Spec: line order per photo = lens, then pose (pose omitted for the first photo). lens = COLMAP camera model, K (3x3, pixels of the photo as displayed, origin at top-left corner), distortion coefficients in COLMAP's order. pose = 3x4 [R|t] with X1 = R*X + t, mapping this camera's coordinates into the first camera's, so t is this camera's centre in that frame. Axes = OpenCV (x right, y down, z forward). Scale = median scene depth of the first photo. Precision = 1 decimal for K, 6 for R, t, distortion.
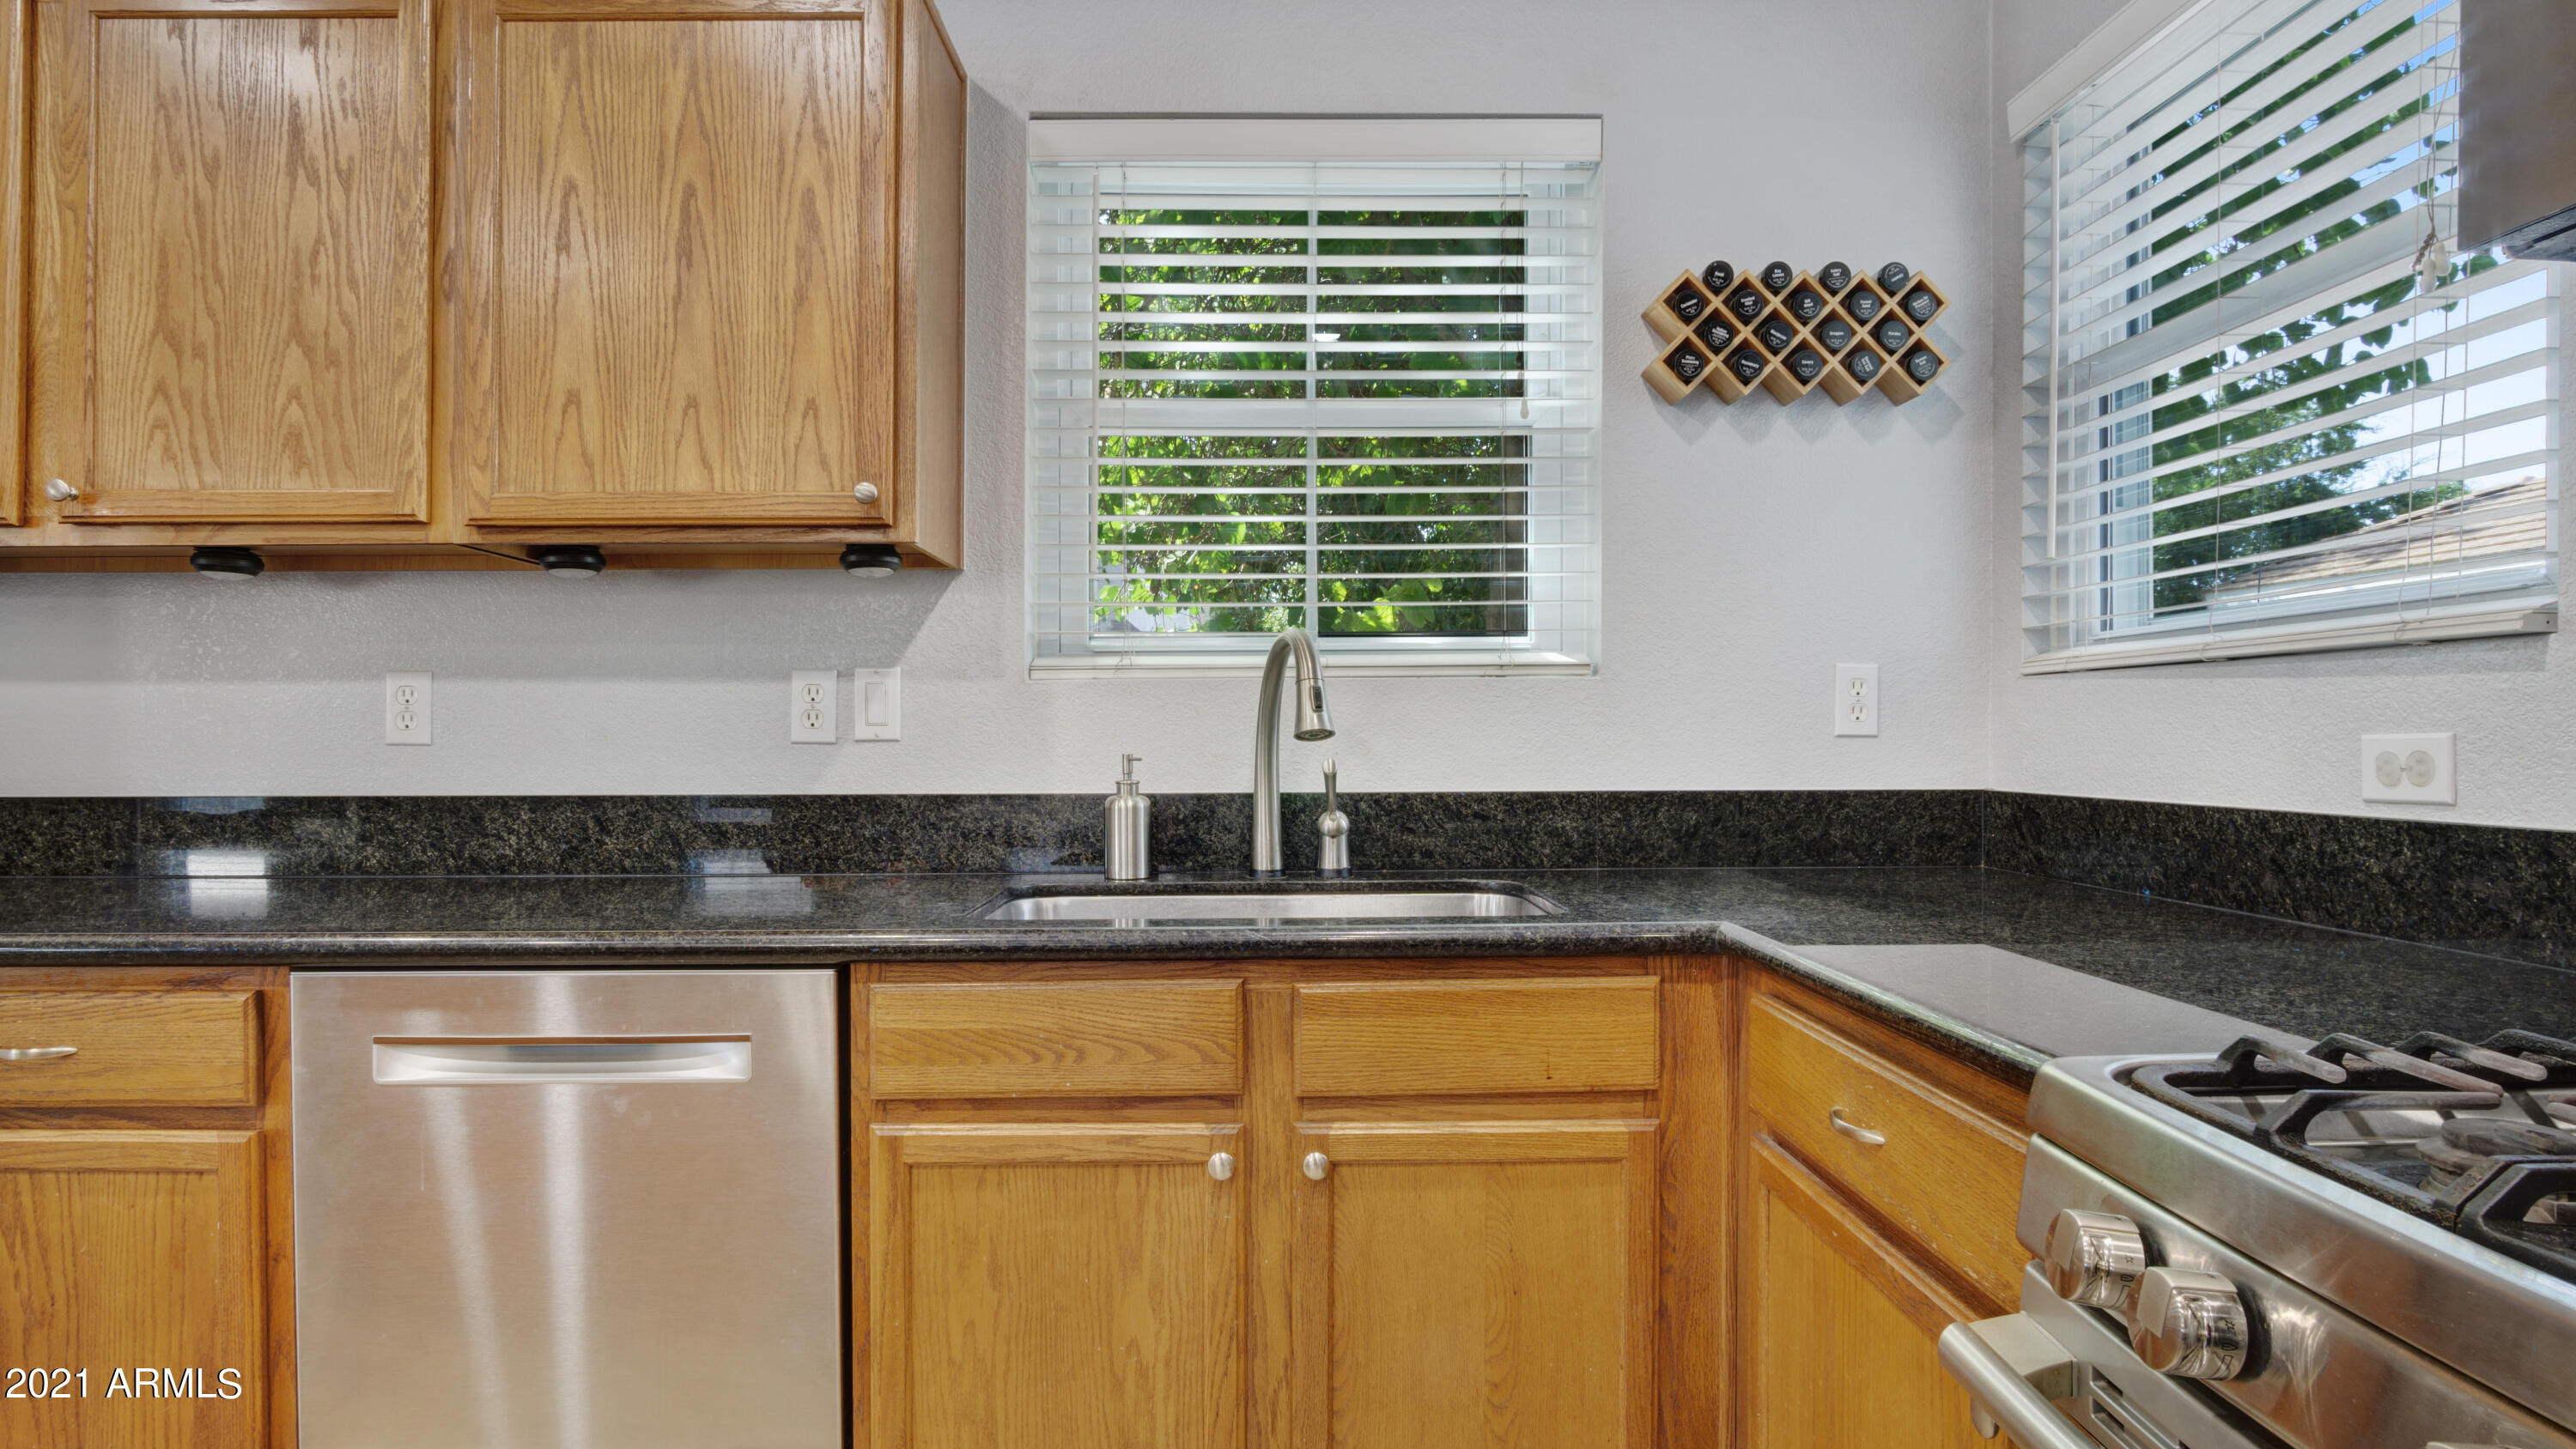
lens RADIAL K [[1443.6, 0, 1320.5], [0, 1443.6, 708.1], [0, 0, 1]] dist [-0.055010, 0.042451]
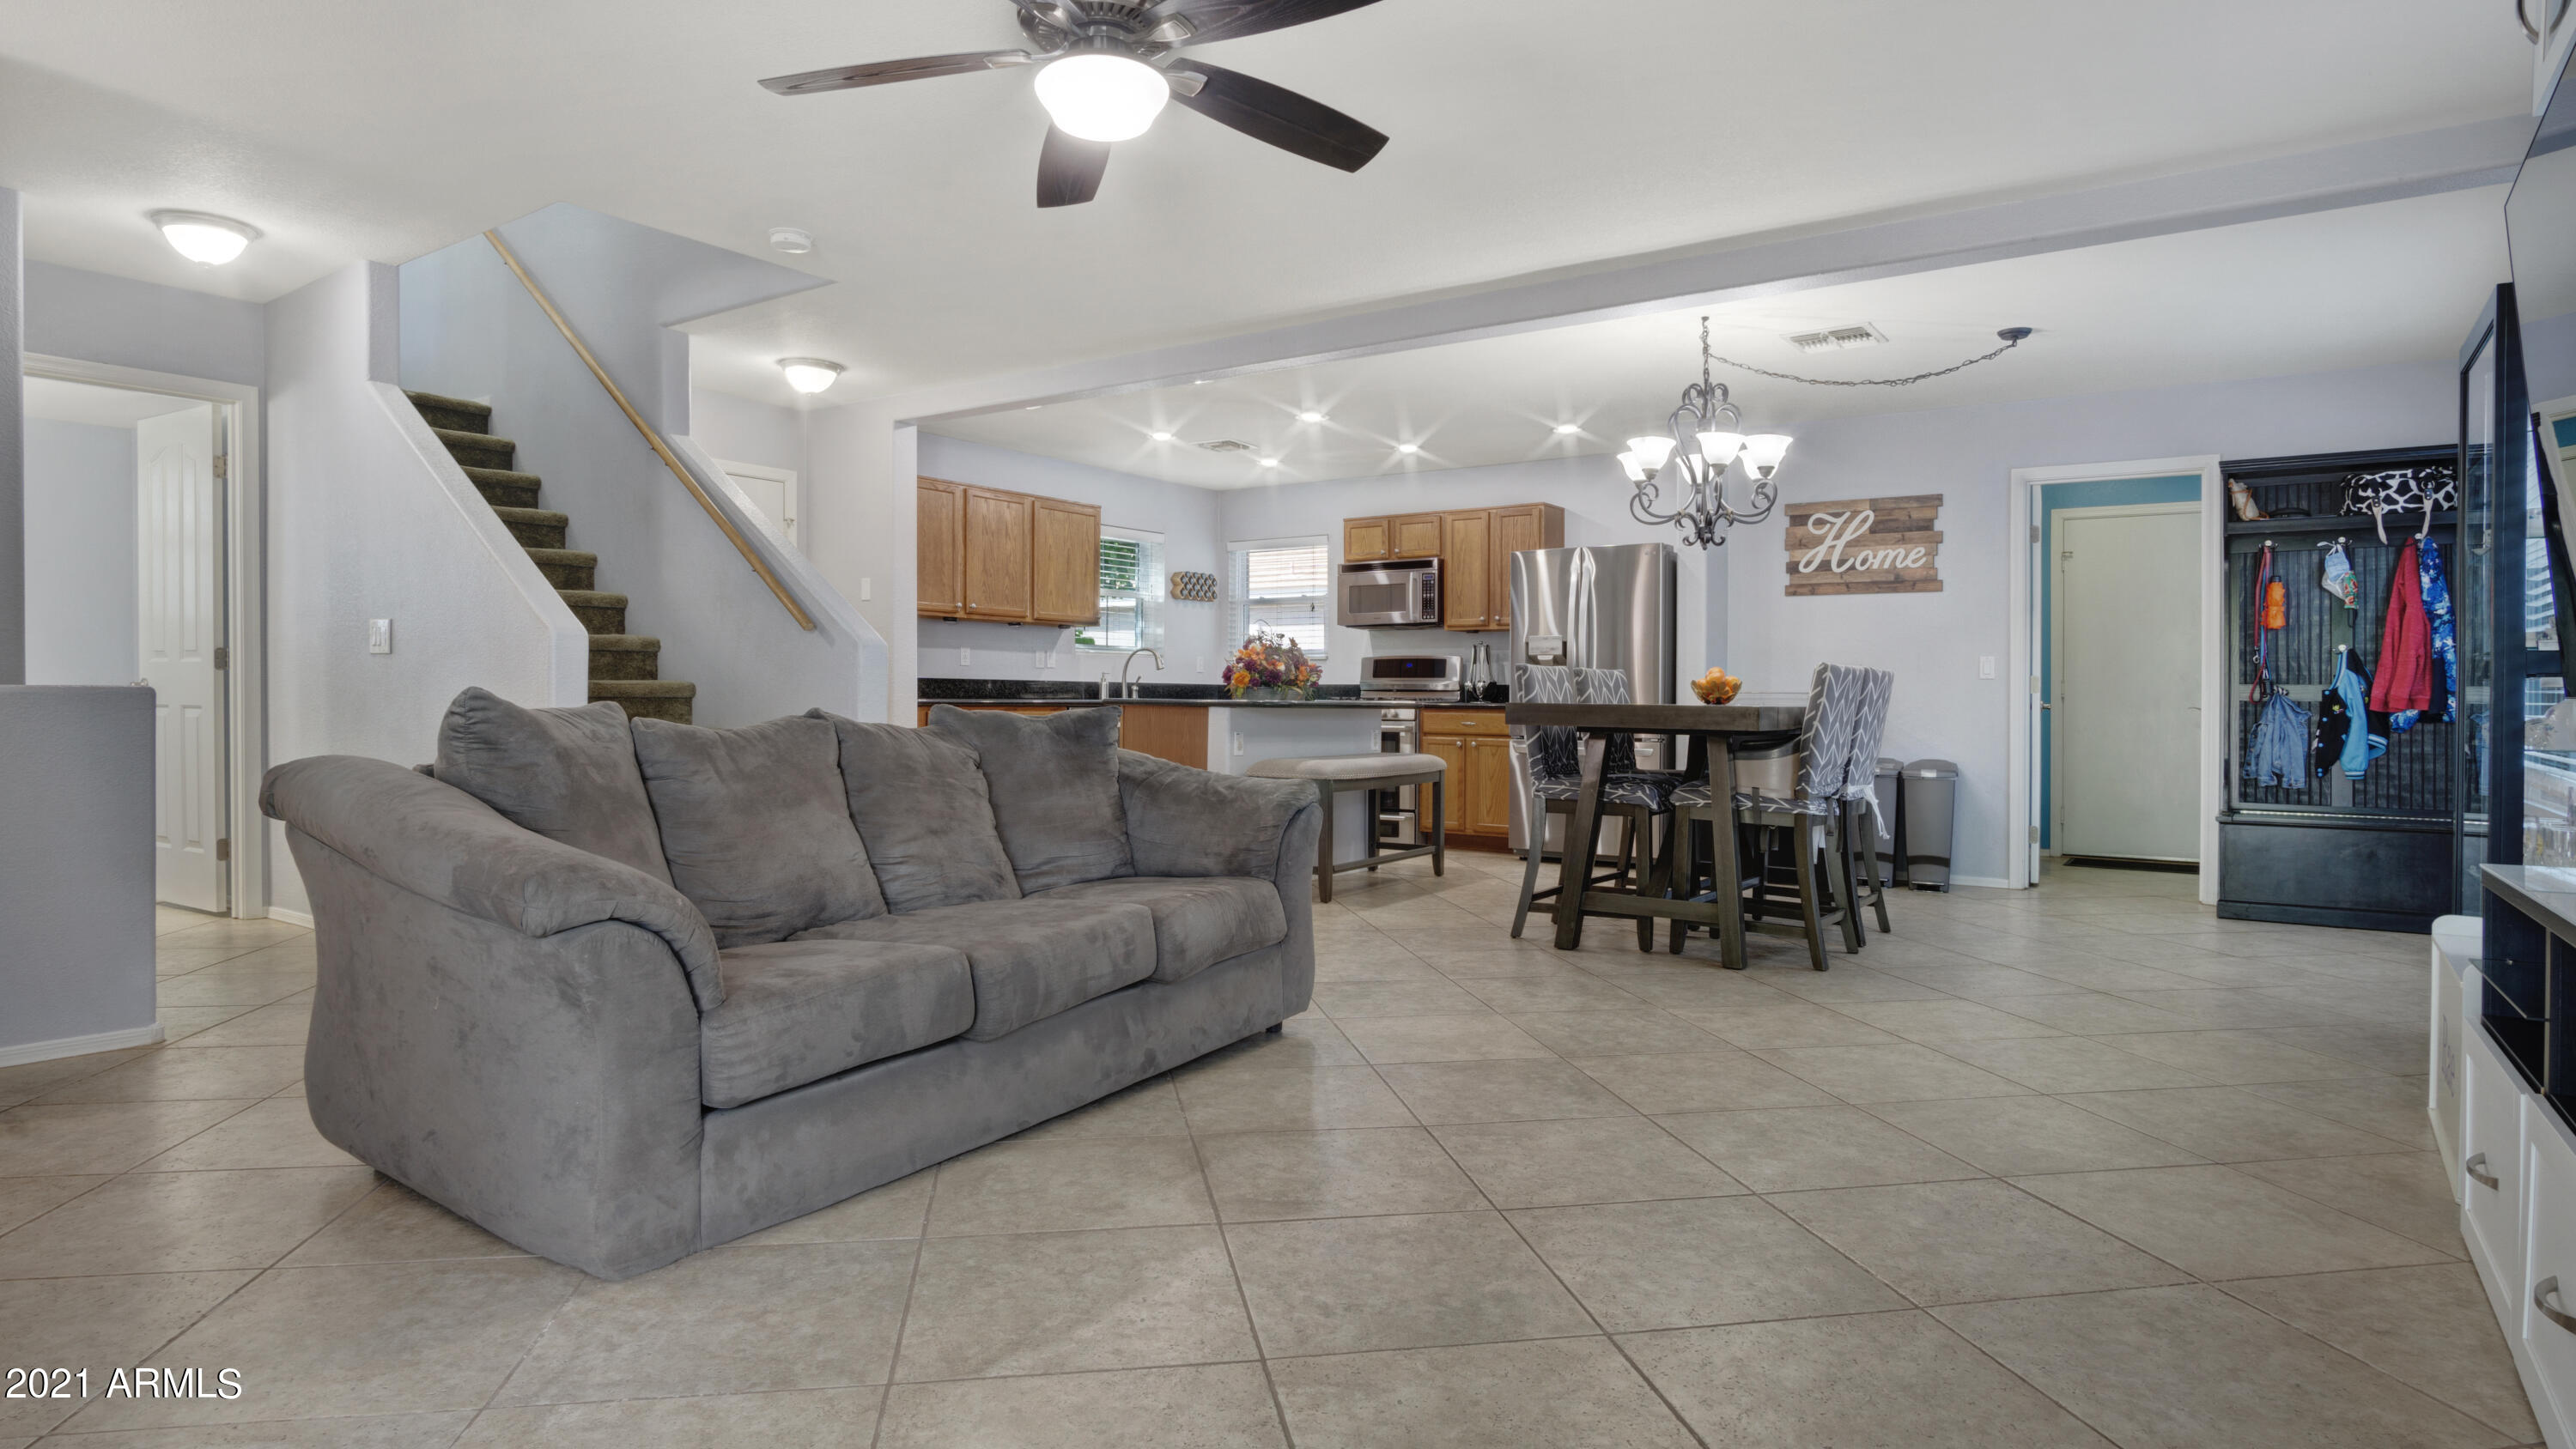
lens RADIAL K [[1402.7, 0, 1302.9], [0, 1402.7, 713.8], [0, 0, 1]] dist [-0.035642, 0.018399]
pose [[0.594951, 0.002428, 0.803758, -3.673087], [-0.026031, 0.999529, 0.016250, 0.081619], [-0.803340, -0.030591, 0.594734, -2.360824]]
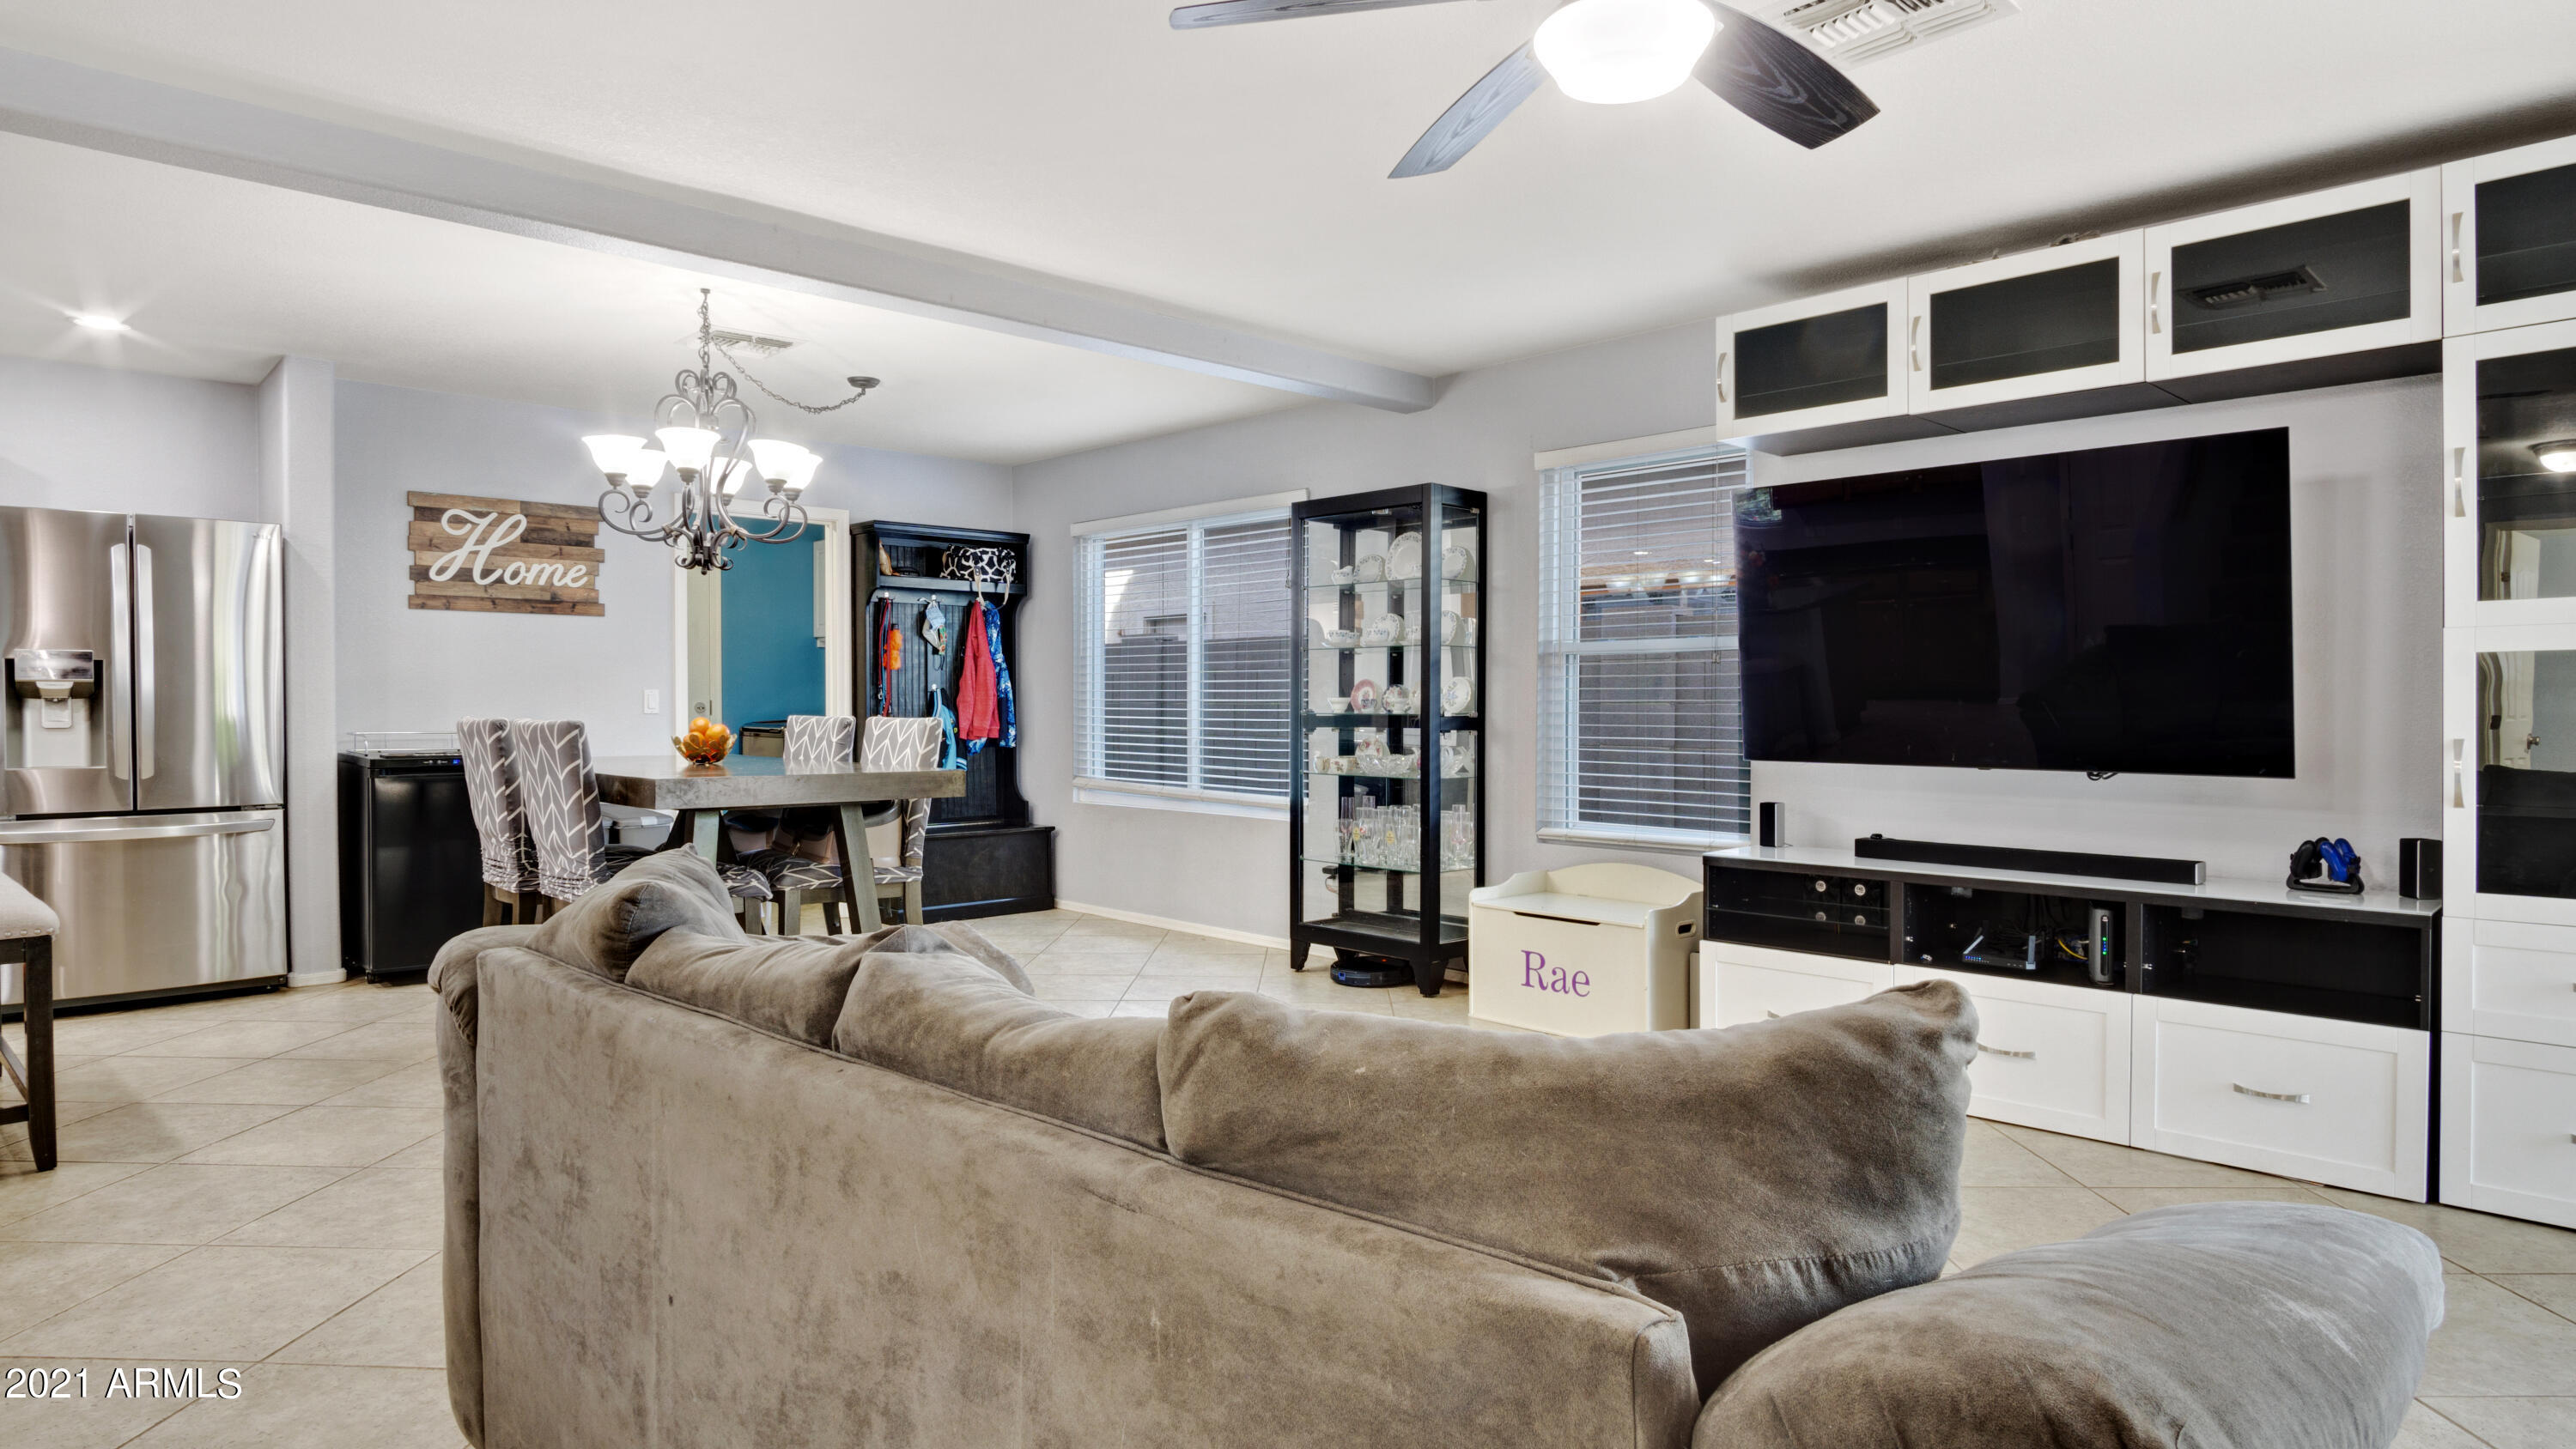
lens RADIAL K [[1435.1, 0, 1254.2], [0, 1435.1, 695.9], [0, 0, 1]] dist [-0.020586, 0.001454]
pose [[-0.654902, 0.007130, 0.755680, -3.284049], [-0.010641, 0.999769, -0.018654, 0.008683], [-0.755639, -0.020258, -0.654675, -0.419517]]
